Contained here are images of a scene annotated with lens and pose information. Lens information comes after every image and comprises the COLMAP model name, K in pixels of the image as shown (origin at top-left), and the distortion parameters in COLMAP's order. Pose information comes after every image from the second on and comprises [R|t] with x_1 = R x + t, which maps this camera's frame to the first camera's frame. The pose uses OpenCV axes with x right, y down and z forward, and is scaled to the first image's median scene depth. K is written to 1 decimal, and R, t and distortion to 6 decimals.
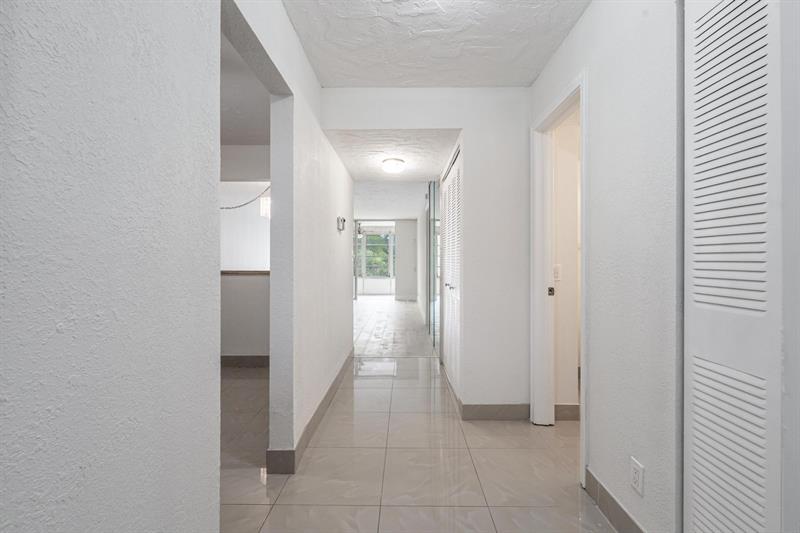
lens RADIAL K [[347.9, 0, 399.5], [0, 347.9, 259.8], [0, 0, 1]] dist [0.003766, -0.000502]
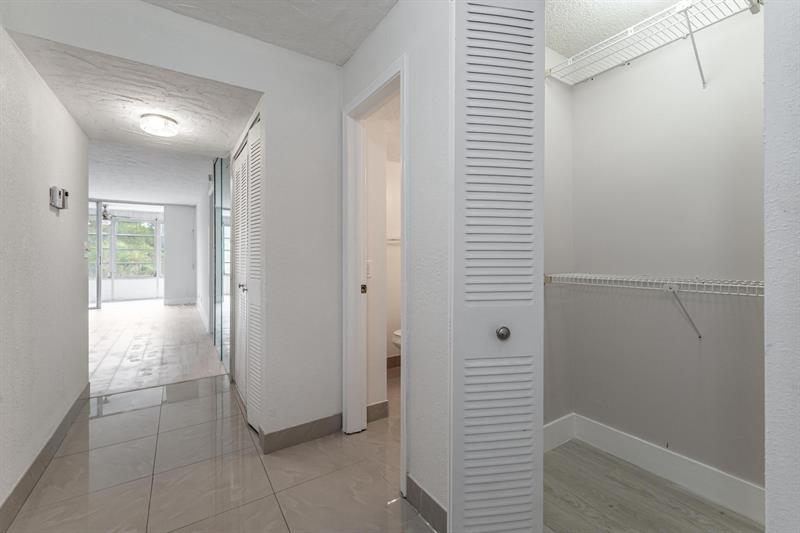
lens RADIAL K [[347.9, 0, 406.7], [0, 347.9, 256.1], [0, 0, 1]] dist [0.003766, -0.000502]
pose [[0.828568, -0.000598, 0.559888, 0.001992], [-0.001616, 0.999993, 0.003461, -0.001450], [-0.559886, -0.003773, 0.828561, 0.110376]]
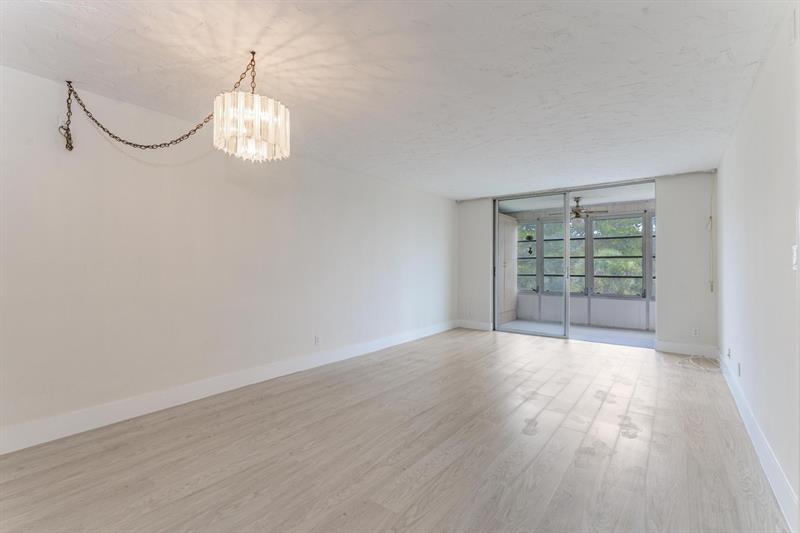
lens RADIAL K [[356.3, 0, 408.1], [0, 356.3, 262.3], [0, 0, 1]] dist [0.004114, 0.001306]
pose [[0.804432, -0.003844, -0.594032, 0.015840], [-0.001092, 0.999968, -0.007950, 0.005566], [0.594044, 0.007044, 0.804402, 1.374911]]
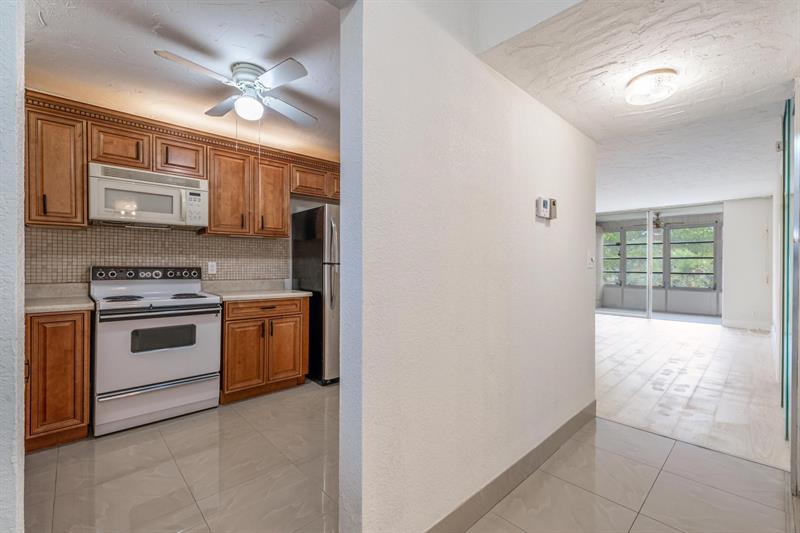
lens RADIAL K [[356.3, 0, 395.2], [0, 356.3, 267.5], [0, 0, 1]] dist [0.004114, 0.001306]
pose [[0.703897, 0.009233, -0.710242, 0.097945], [-0.000106, 0.999917, 0.012894, -0.005919], [0.710302, -0.009001, 0.703840, 0.348889]]
